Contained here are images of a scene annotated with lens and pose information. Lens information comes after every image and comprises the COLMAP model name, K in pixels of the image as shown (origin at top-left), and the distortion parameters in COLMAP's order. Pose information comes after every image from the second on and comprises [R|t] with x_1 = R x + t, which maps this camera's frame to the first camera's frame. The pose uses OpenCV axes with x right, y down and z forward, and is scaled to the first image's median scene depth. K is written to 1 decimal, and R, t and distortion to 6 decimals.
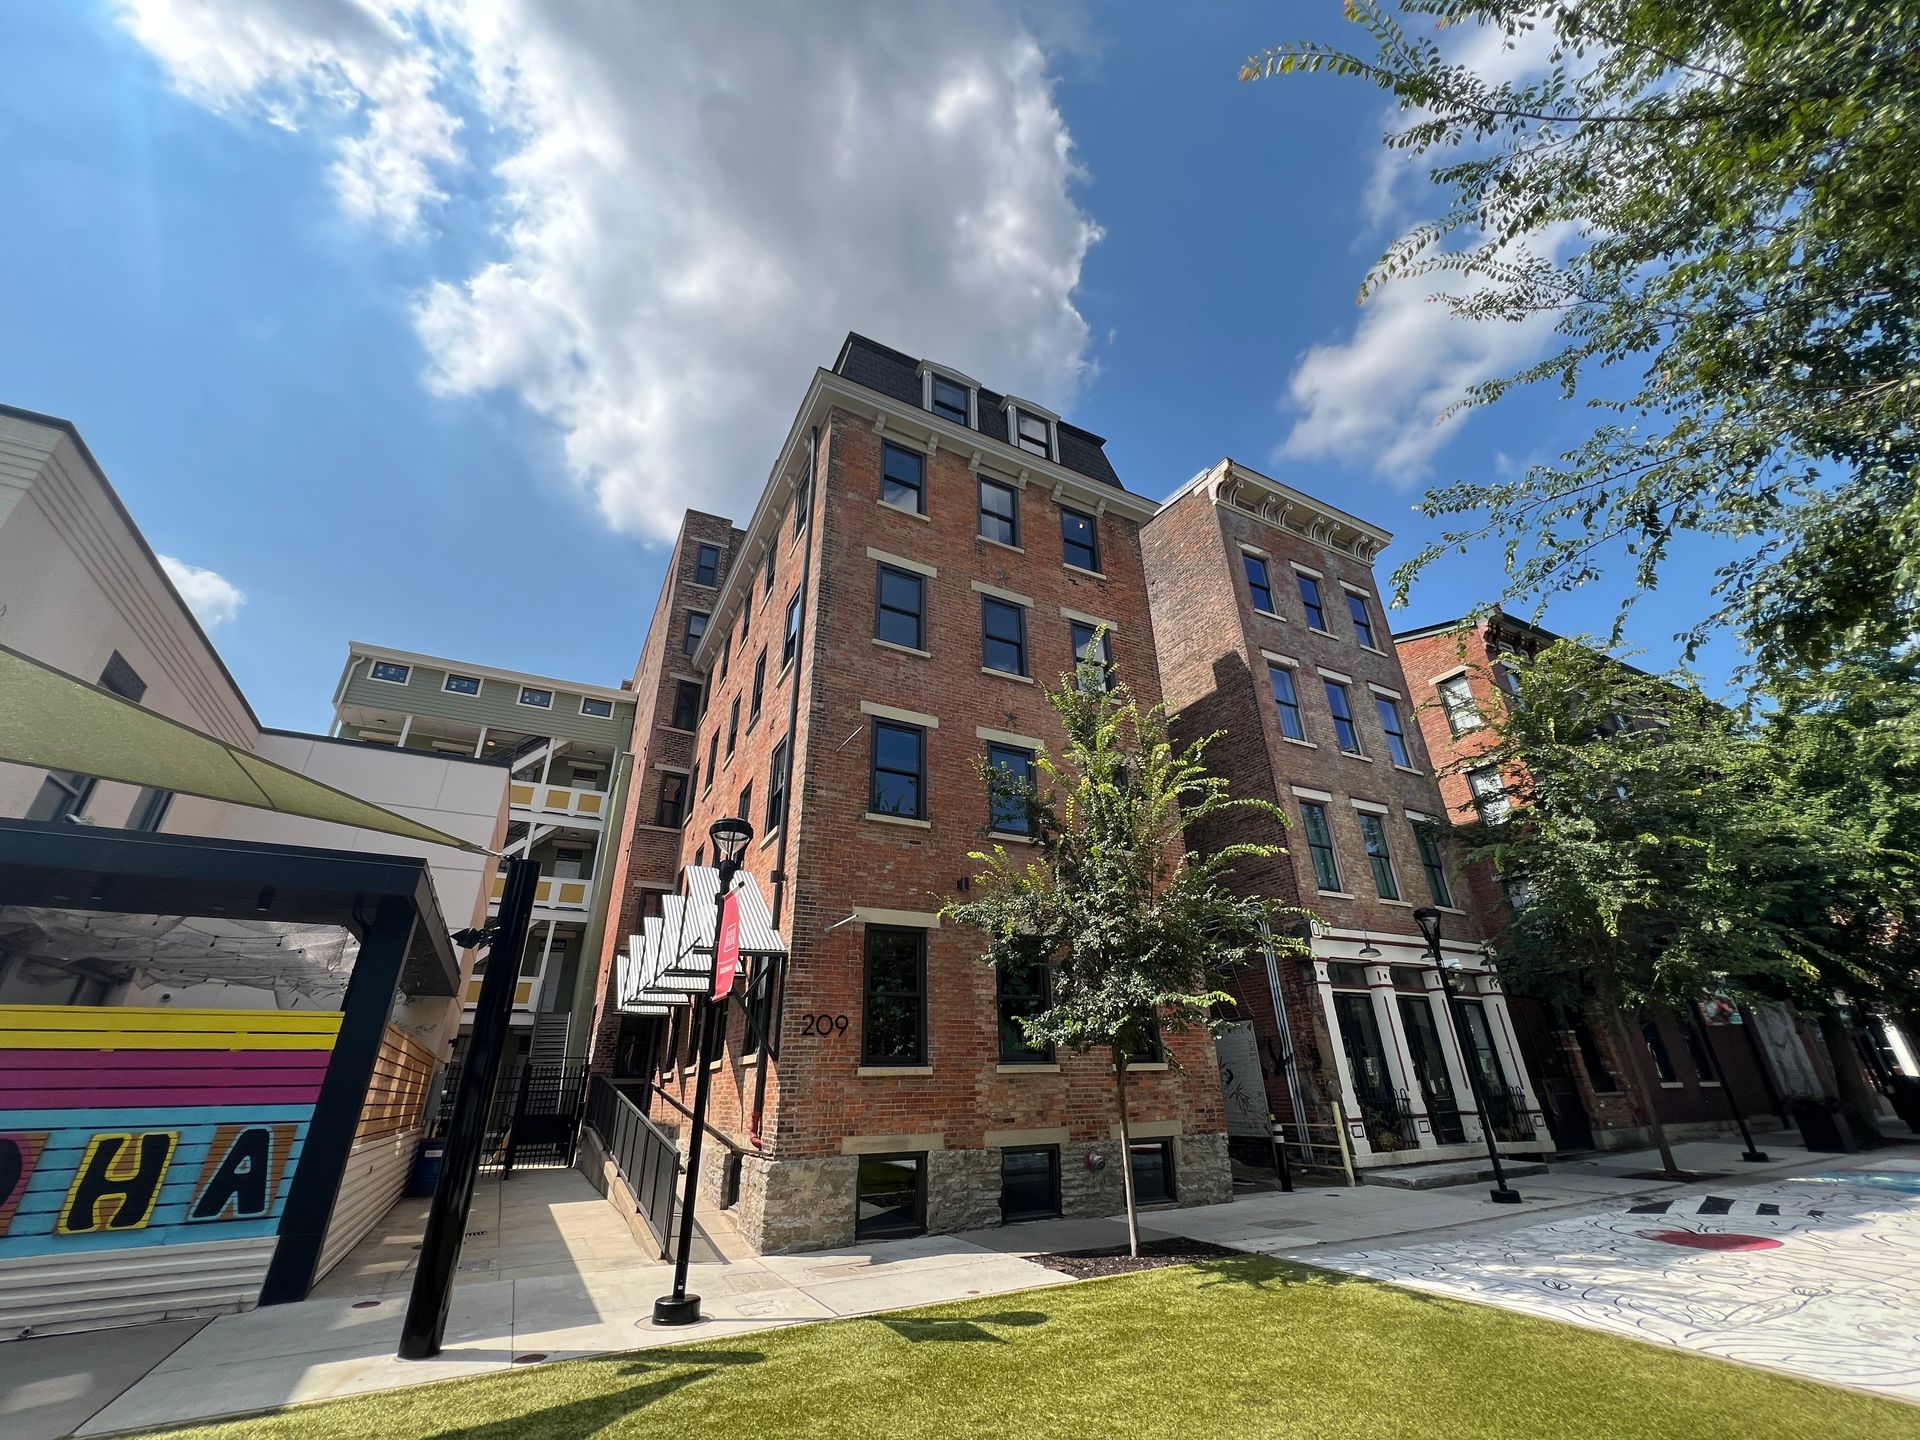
lens RADIAL K [[766.8, 0, 958.9], [0, 766.8, 719.8], [0, 0, 1]] dist [-0.000348, -0.000168]
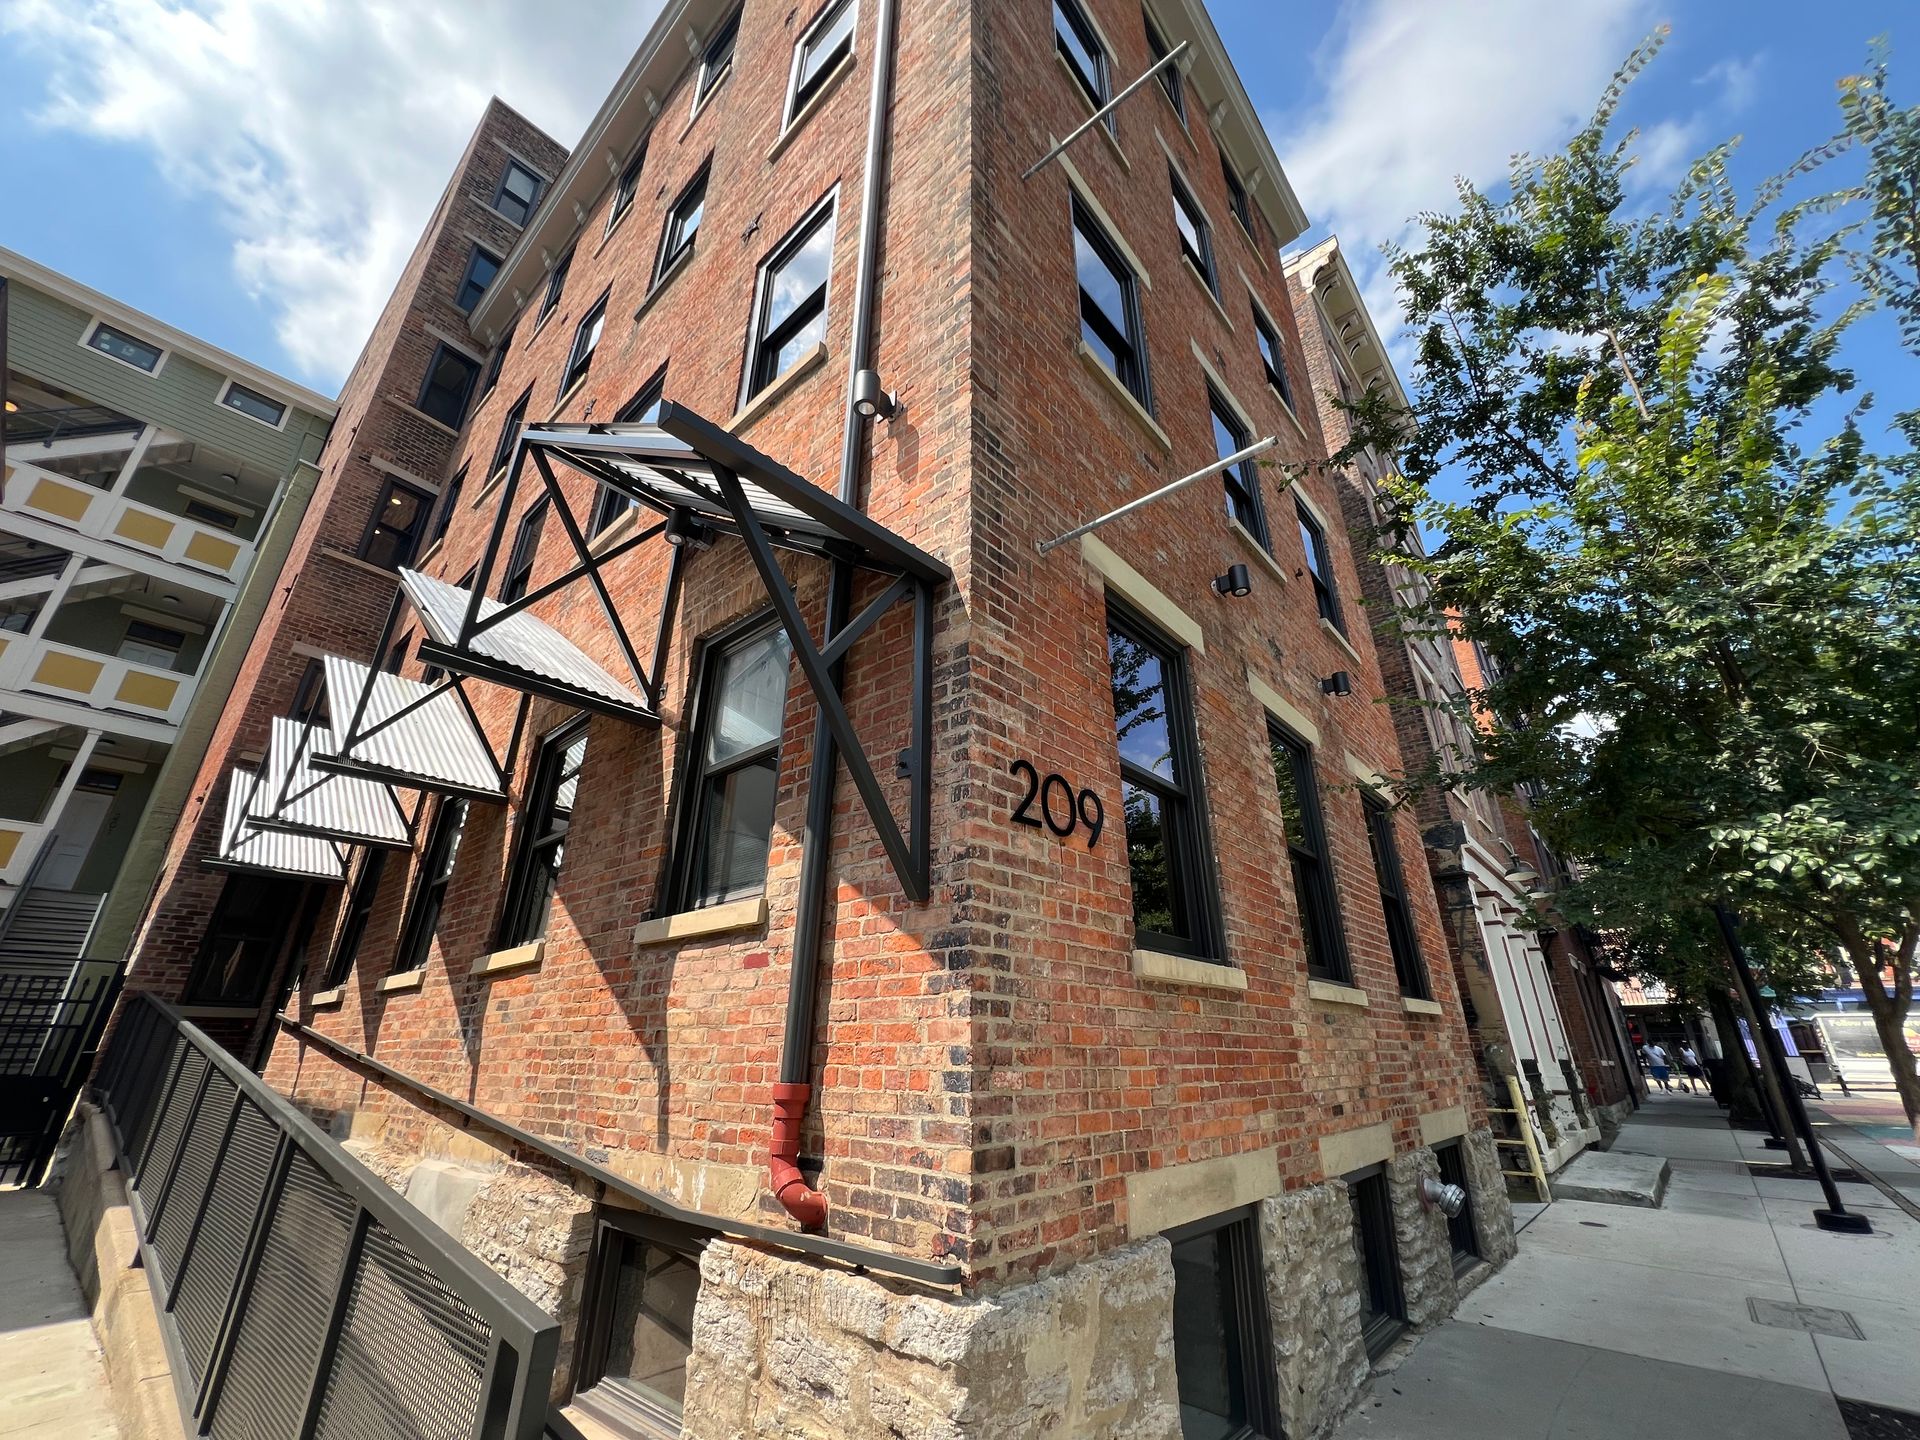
lens RADIAL K [[766.8, 0, 961.5], [0, 766.8, 719.8], [0, 0, 1]] dist [-0.000348, -0.000168]
pose [[0.934988, 0.160860, 0.316102, -0.200914], [-0.171796, 0.985109, 0.006839, 0.237128], [-0.310295, -0.060699, 0.948700, 0.466637]]
